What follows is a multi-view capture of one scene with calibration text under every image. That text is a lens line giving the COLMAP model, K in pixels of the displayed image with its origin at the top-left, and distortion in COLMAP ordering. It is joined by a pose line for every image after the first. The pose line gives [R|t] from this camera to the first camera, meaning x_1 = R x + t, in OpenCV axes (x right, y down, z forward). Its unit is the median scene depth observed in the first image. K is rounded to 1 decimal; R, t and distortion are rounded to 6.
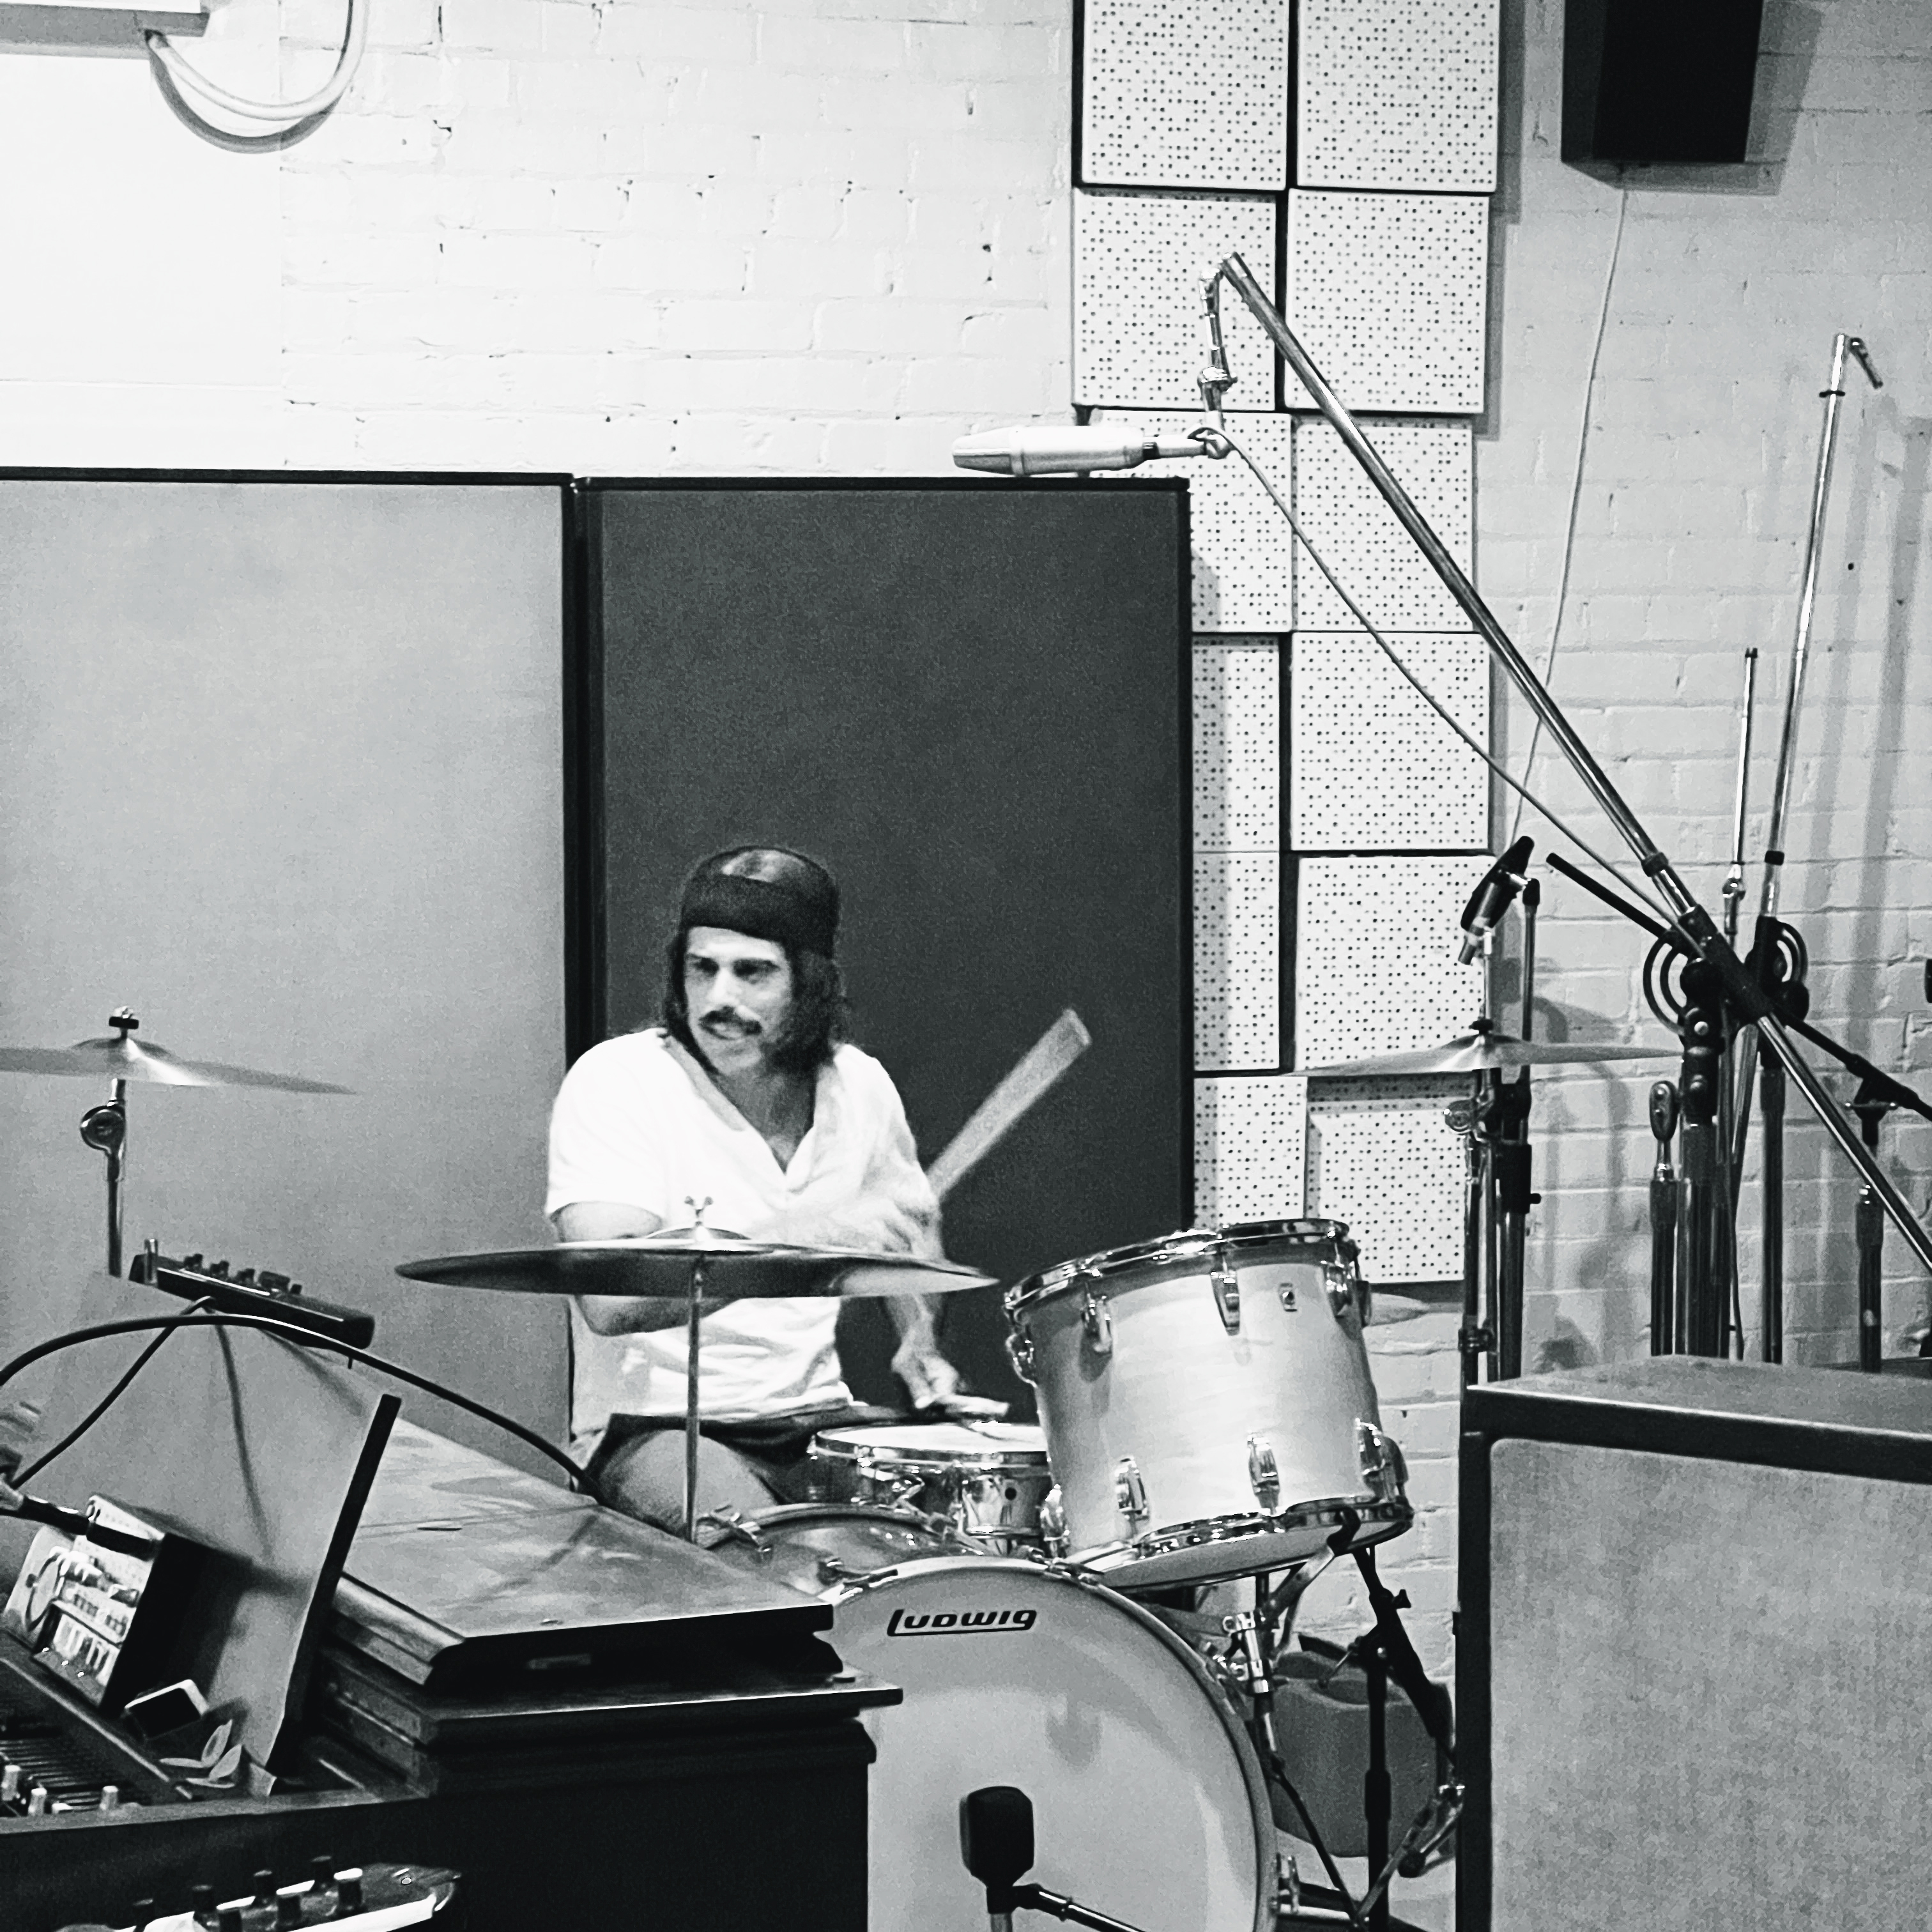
lens RADIAL K [[5757.1, 0, 988.8], [0, 5757.1, 910.9], [0, 0, 1]] dist [0.130516, 0.000000]
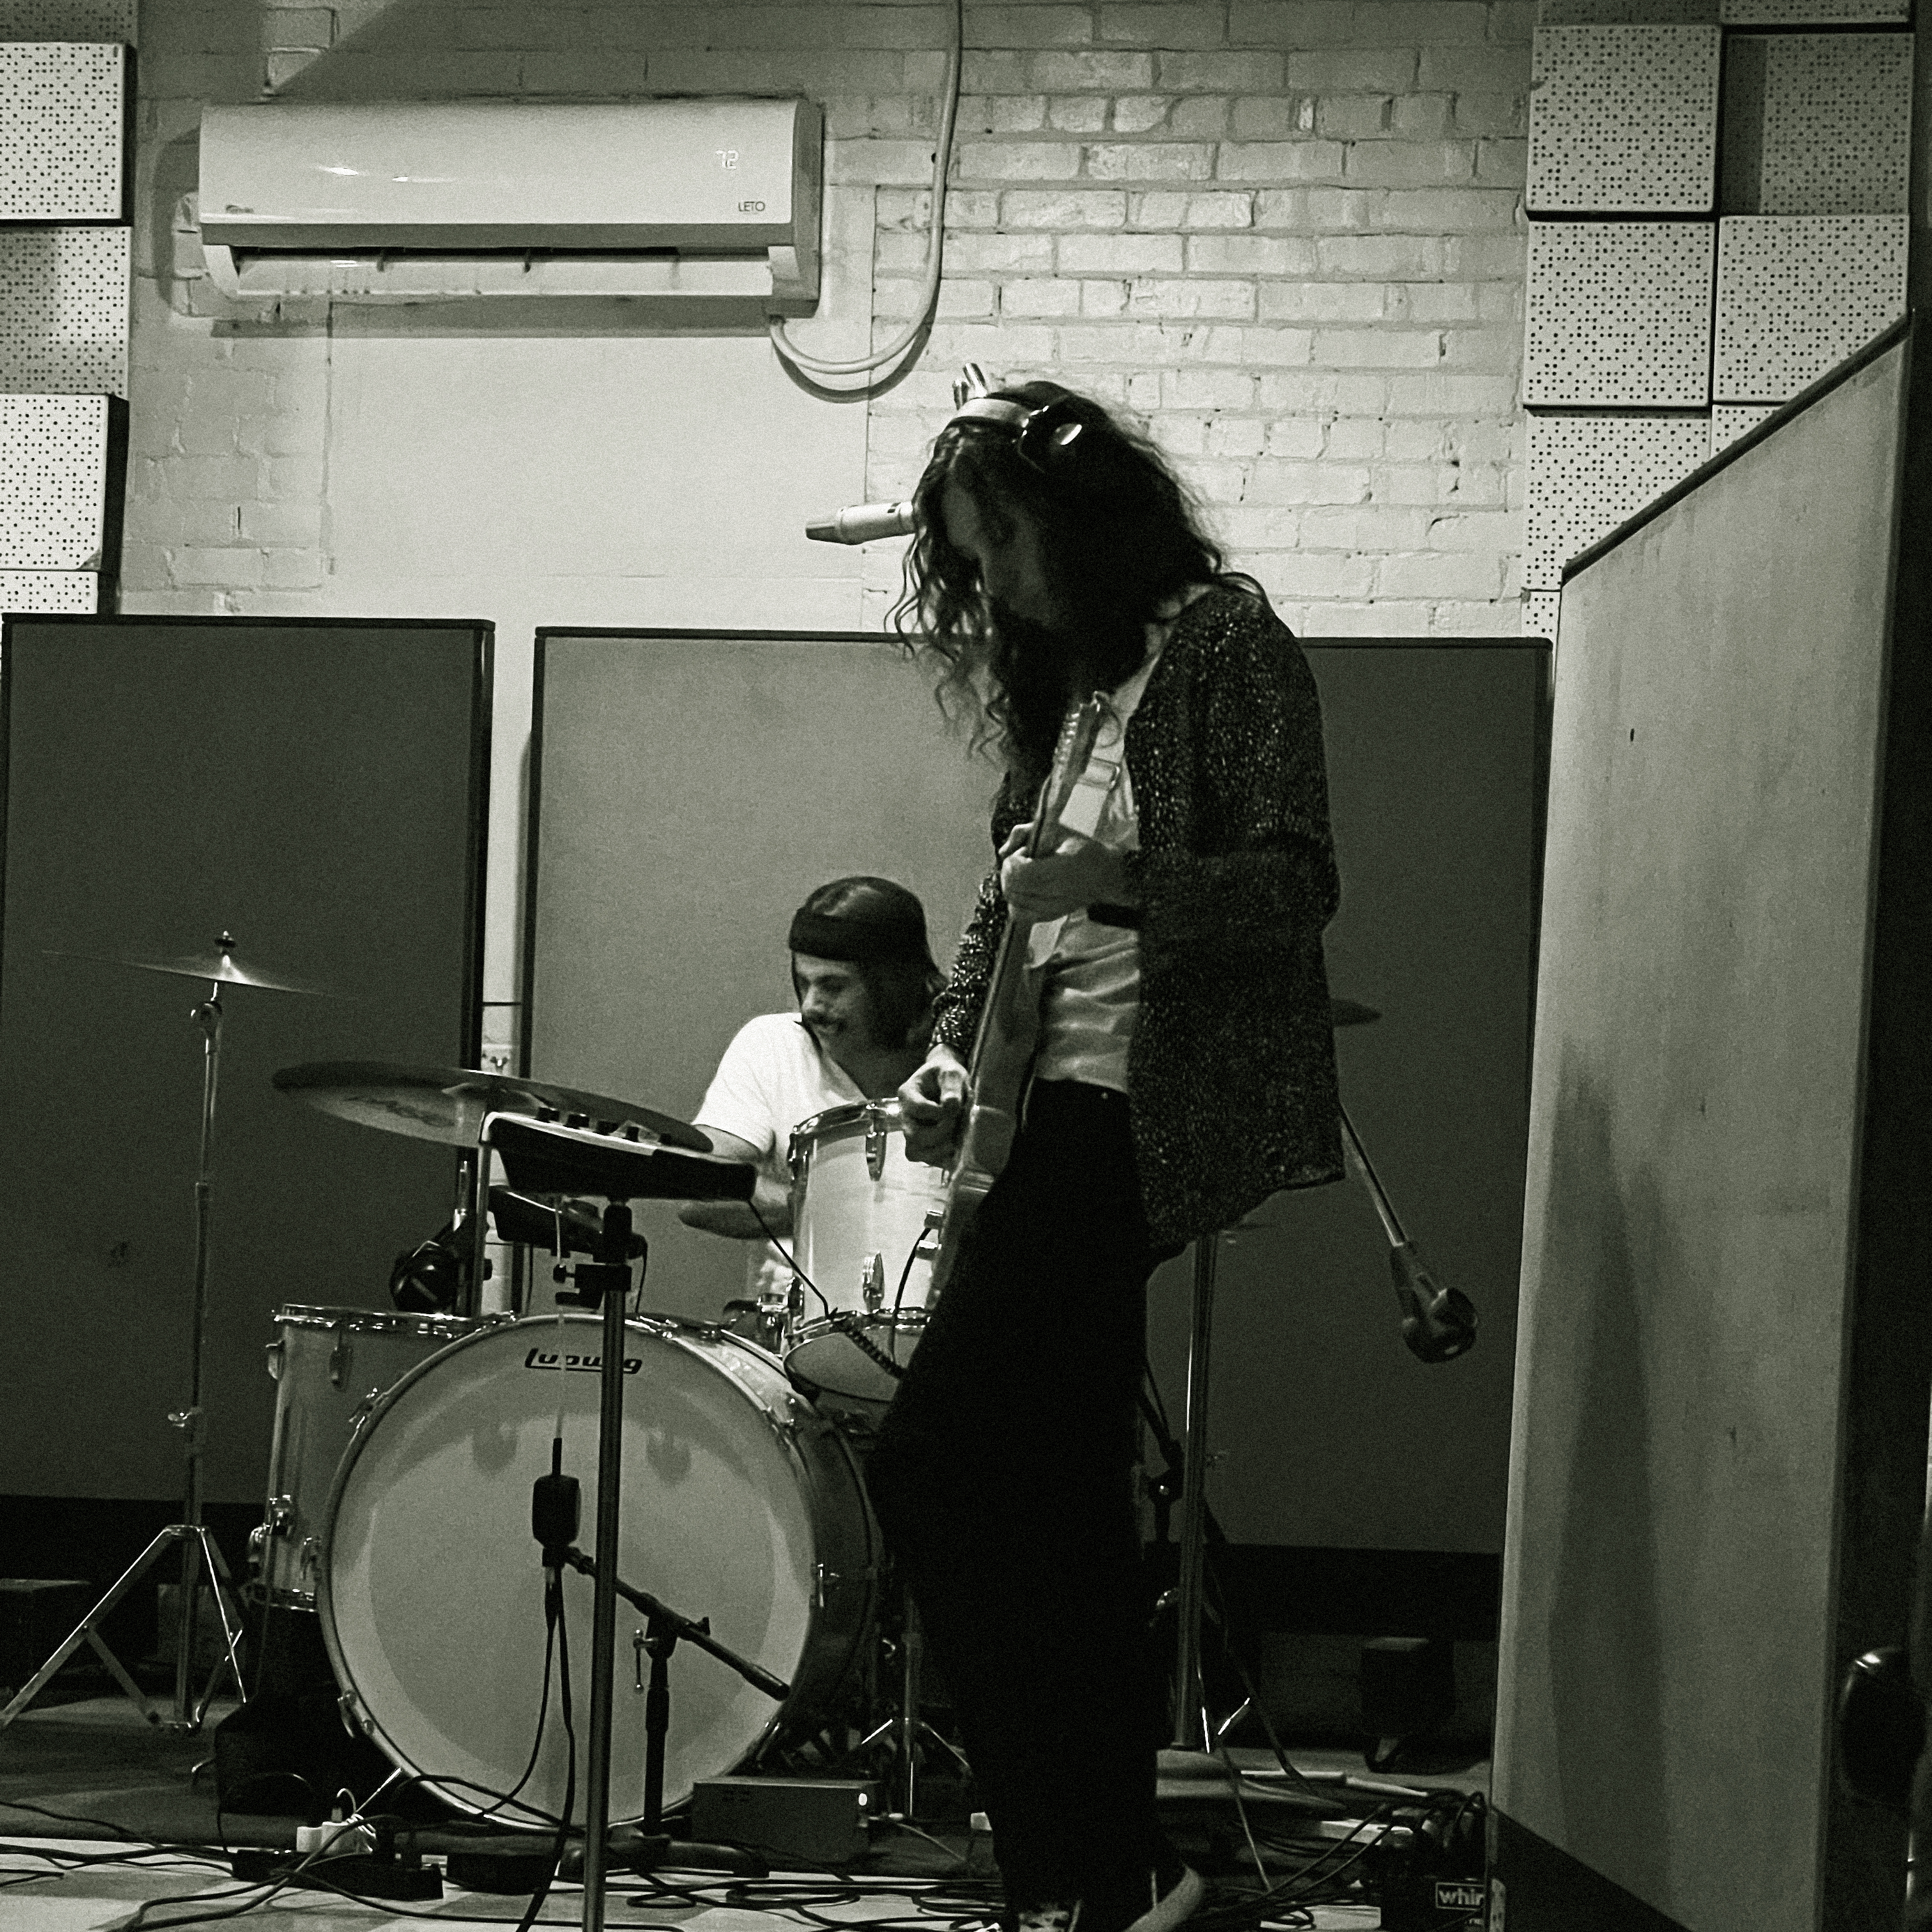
lens RADIAL K [[5757.1, 0, 970.5], [0, 5757.1, 947.7], [0, 0, 1]] dist [0.130516, 0.000000]
pose [[0.853975, -0.002899, -0.520306, 1.391809], [-0.052607, 0.994379, -0.091885, 0.263863], [0.517648, 0.105839, 0.849022, -0.180888]]
